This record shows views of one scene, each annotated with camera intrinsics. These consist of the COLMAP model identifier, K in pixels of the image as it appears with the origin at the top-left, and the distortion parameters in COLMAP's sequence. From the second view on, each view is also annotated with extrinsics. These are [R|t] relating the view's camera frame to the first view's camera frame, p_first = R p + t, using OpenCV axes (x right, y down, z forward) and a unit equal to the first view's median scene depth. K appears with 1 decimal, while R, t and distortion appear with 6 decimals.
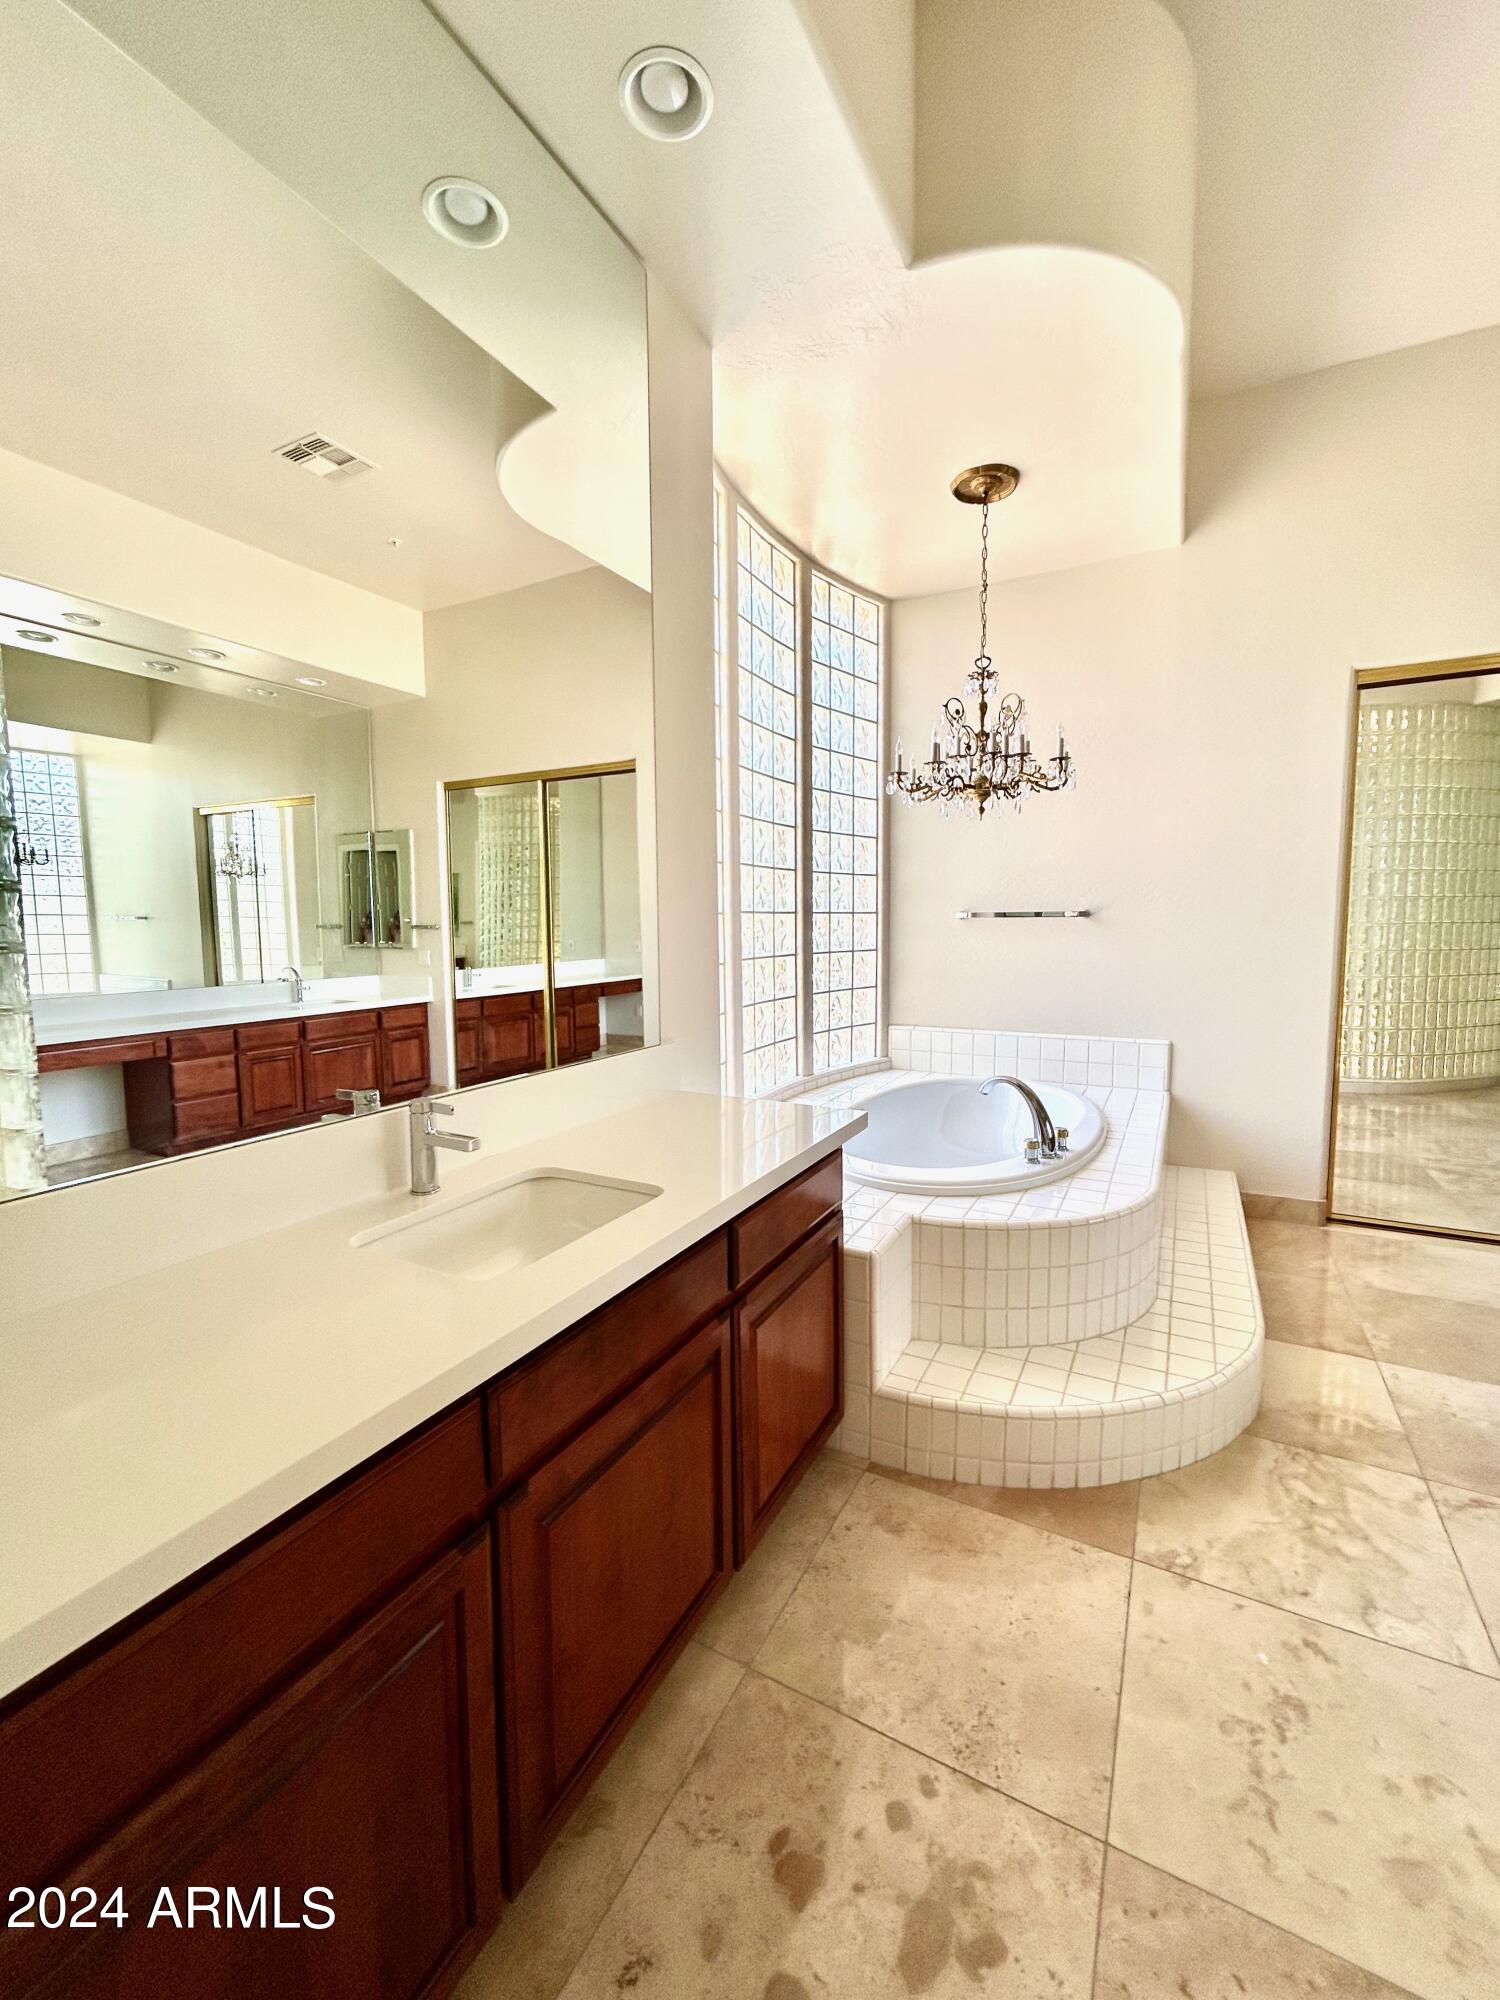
lens RADIAL K [[808.9, 0, 750.0], [0, 808.9, 1000.0], [0, 0, 1]] dist [-0.002285, -0.000072]
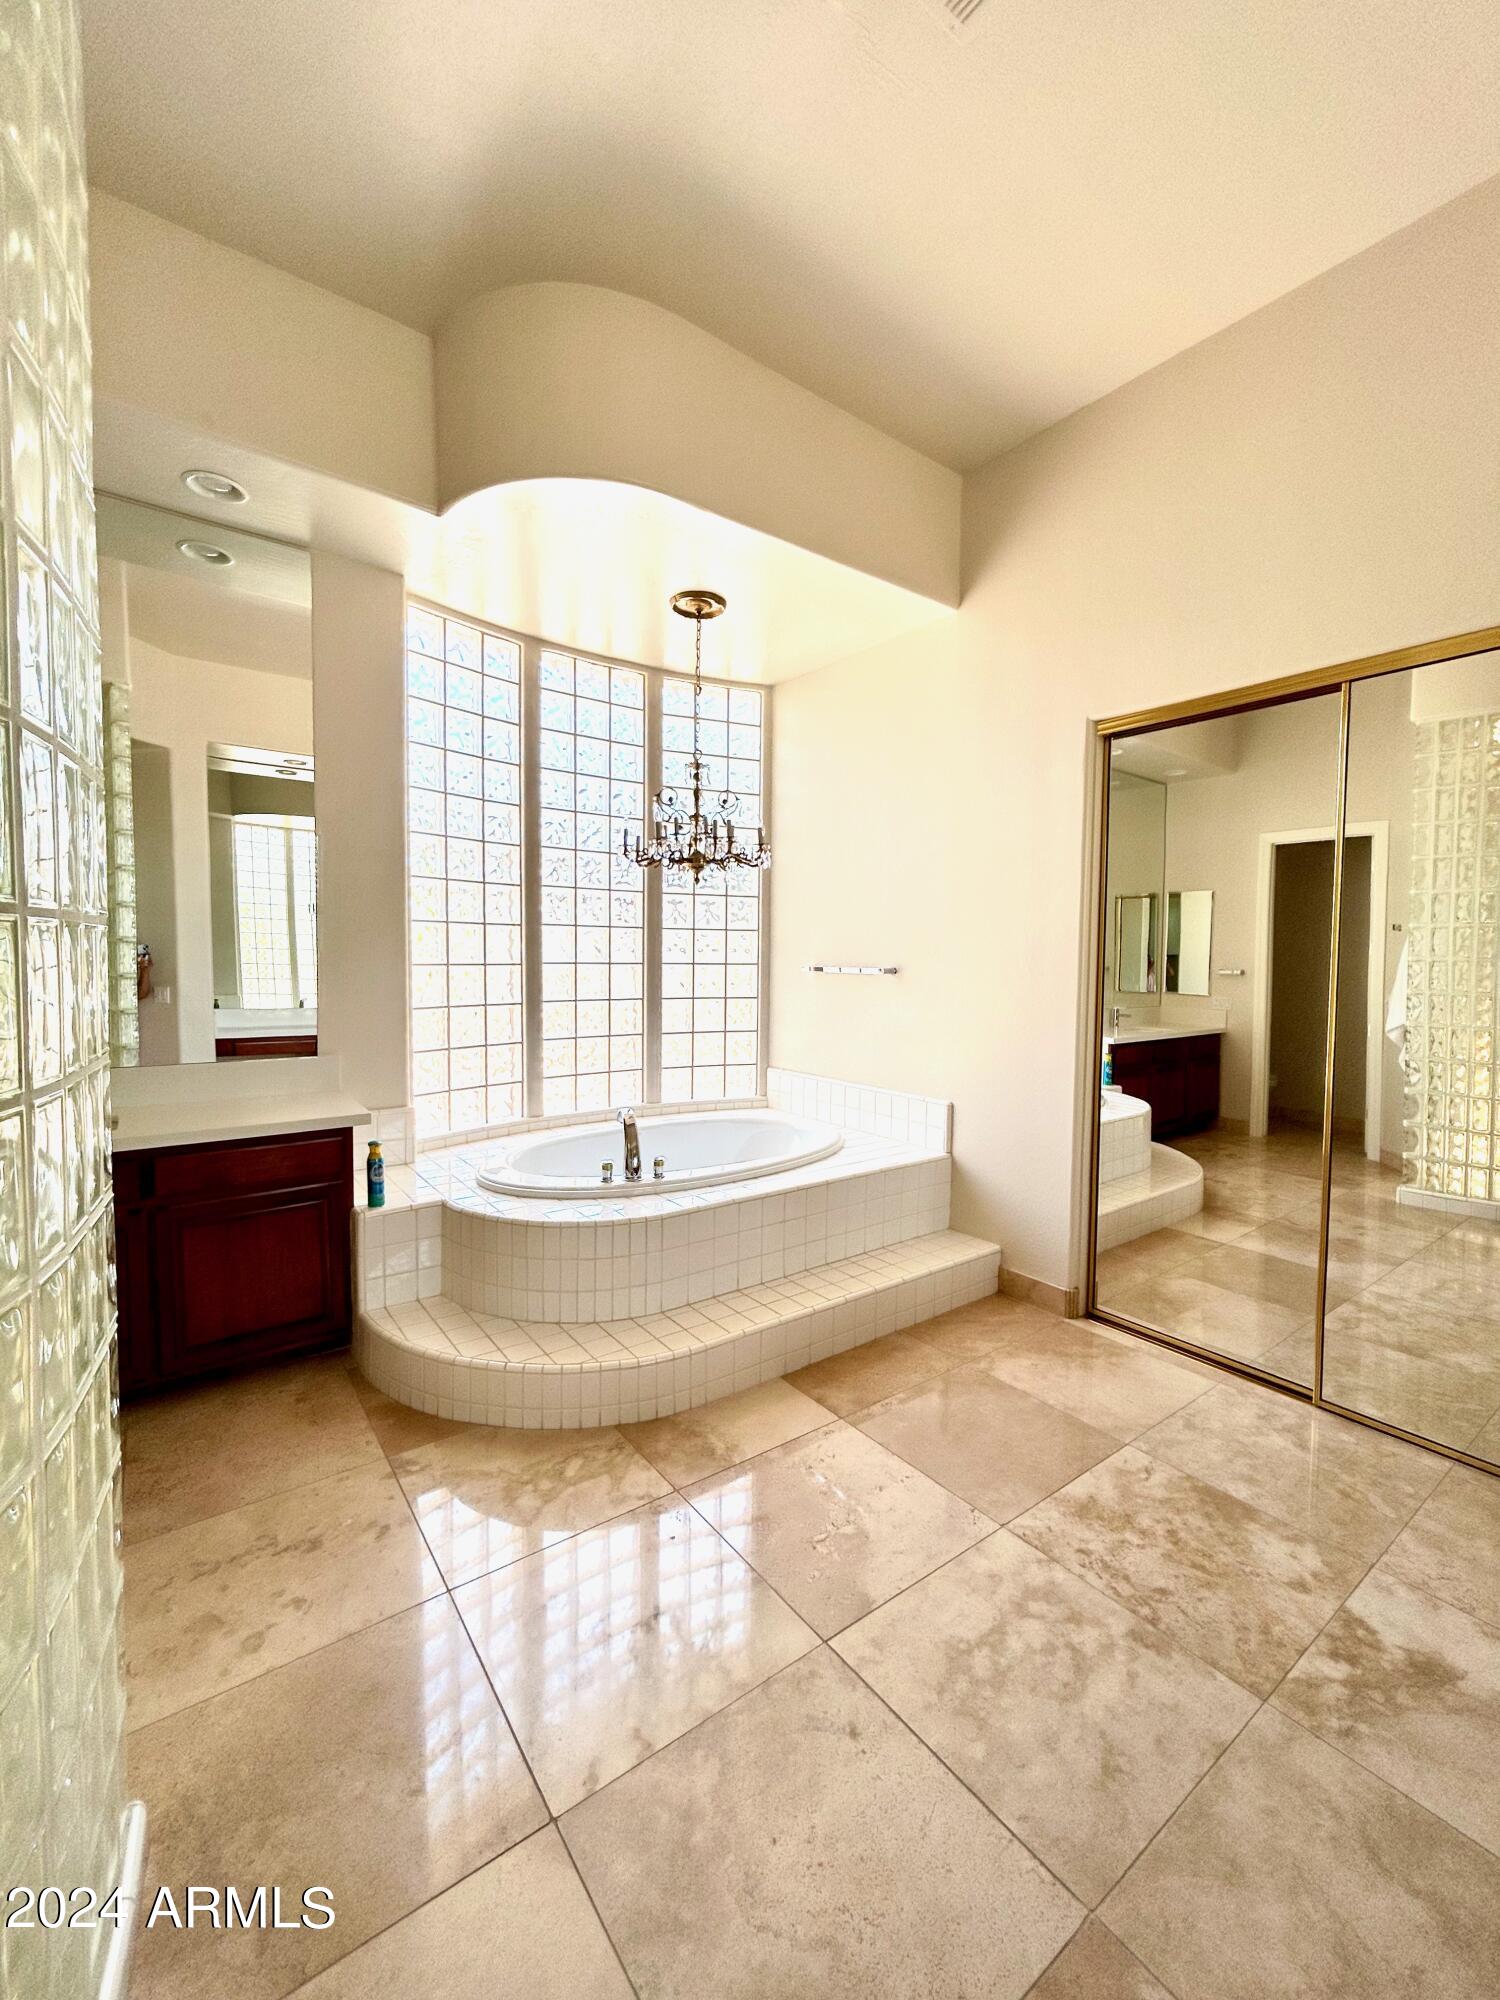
lens RADIAL K [[808.9, 0, 750.0], [0, 808.9, 1000.0], [0, 0, 1]] dist [-0.002285, -0.000072]
pose [[0.904241, 0.042265, -0.424925, 0.879751], [-0.060117, 0.997779, -0.028685, -0.037487], [0.422769, 0.051483, 0.904774, -0.002510]]
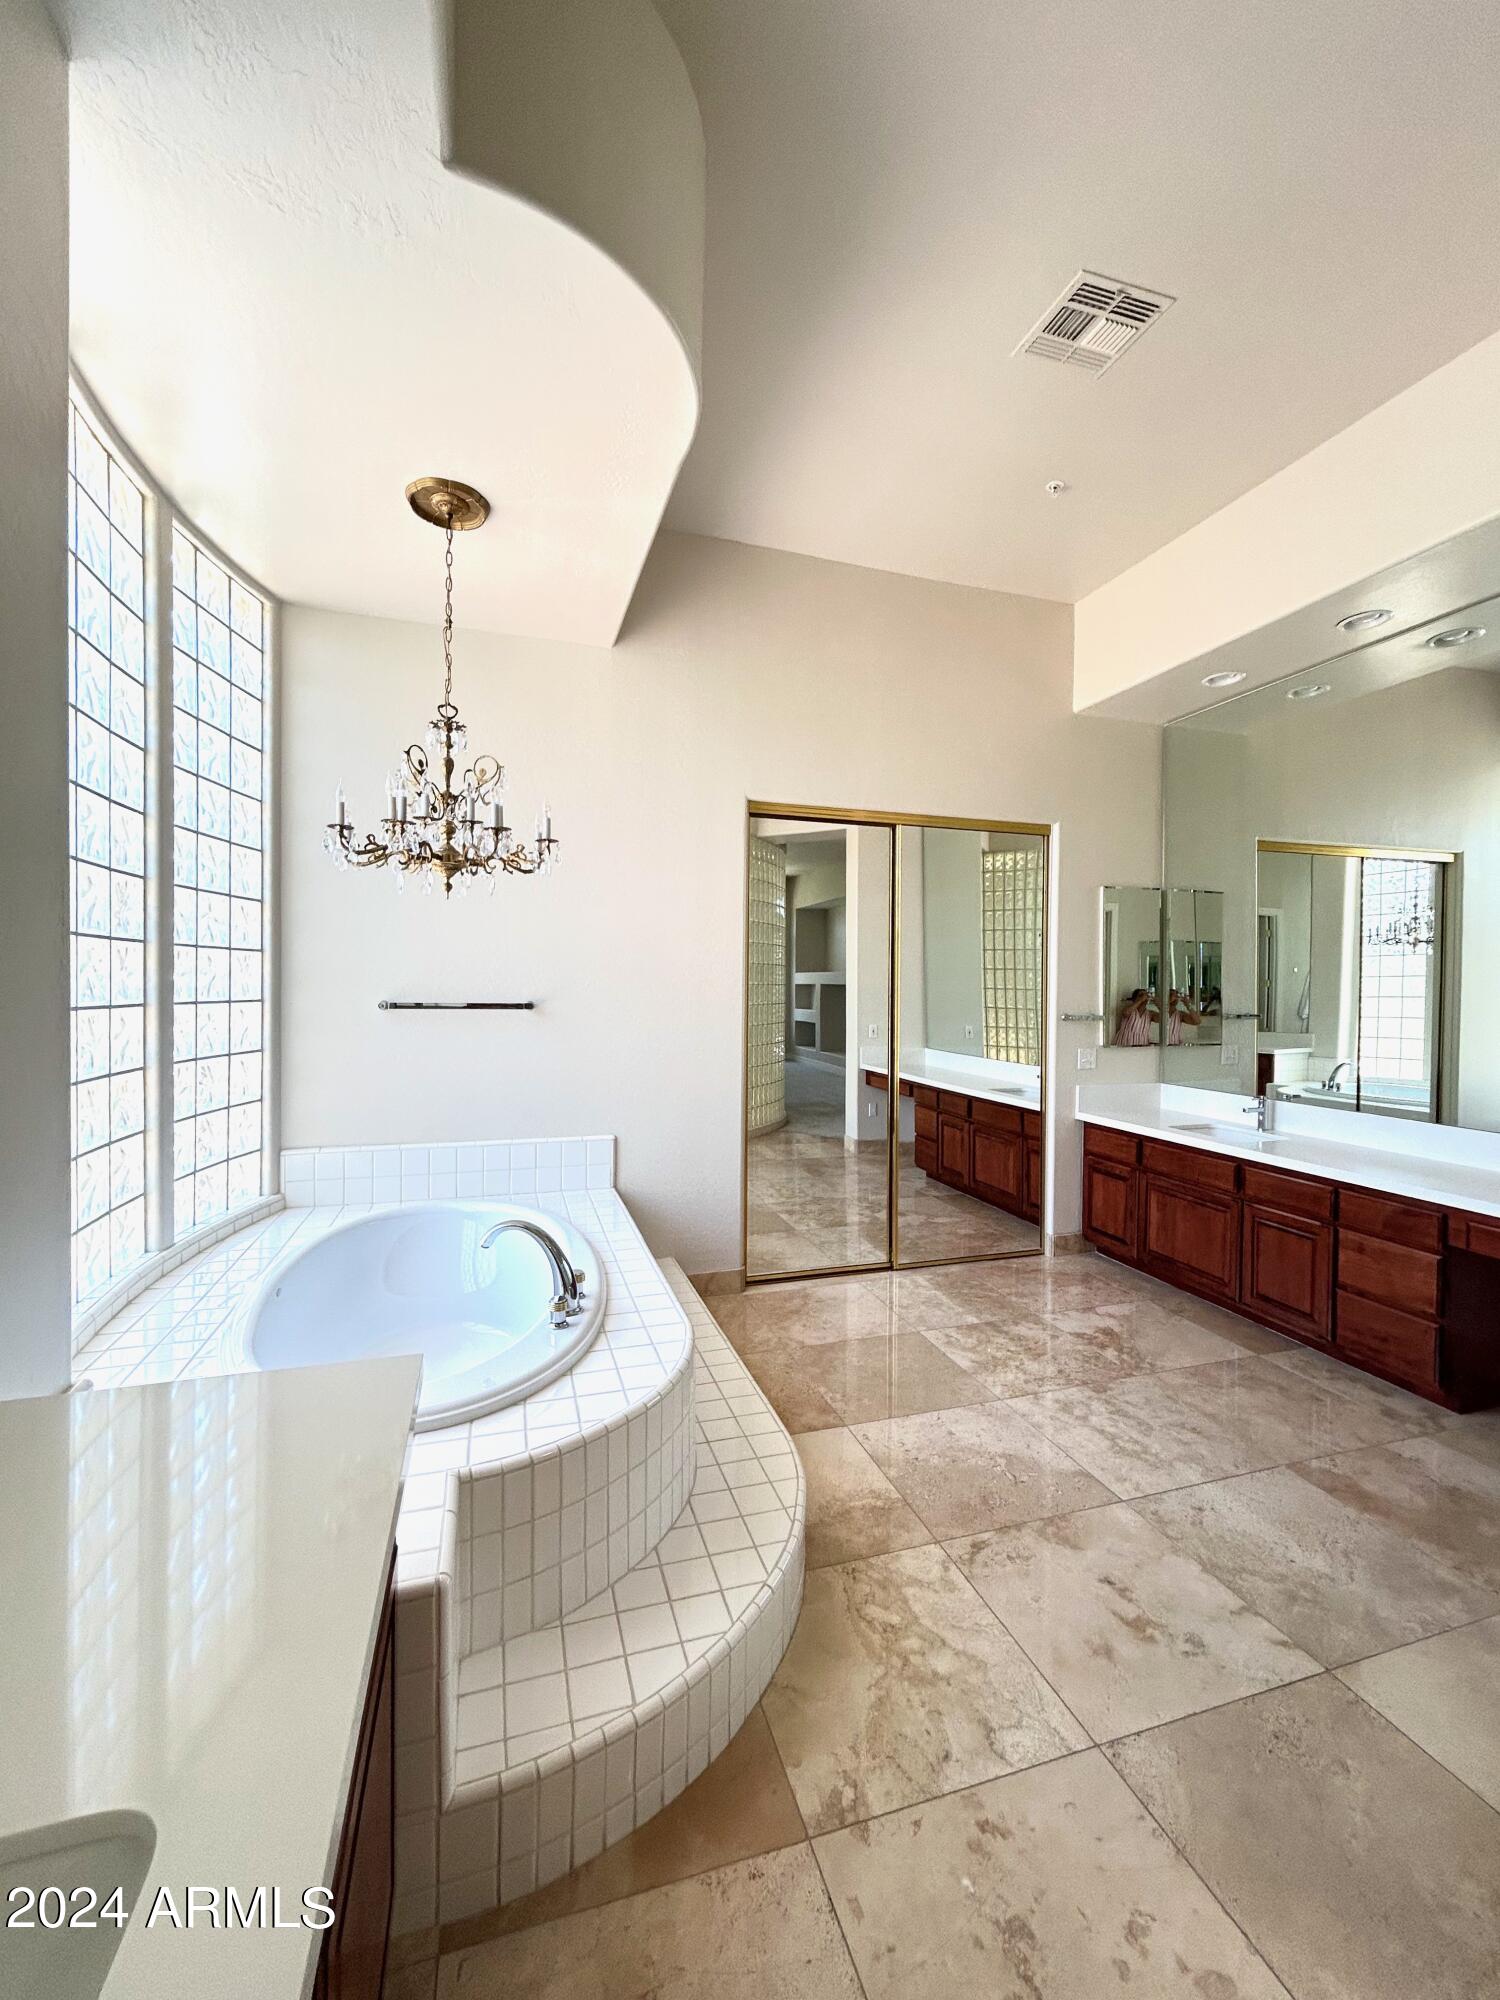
lens RADIAL K [[808.9, 0, 750.0], [0, 808.9, 1000.0], [0, 0, 1]] dist [-0.002285, -0.000072]
pose [[0.700923, 0.005437, 0.713216, -0.084925], [0.052405, 0.996875, -0.059101, -0.058441], [-0.711309, 0.078802, 0.698448, 0.228353]]
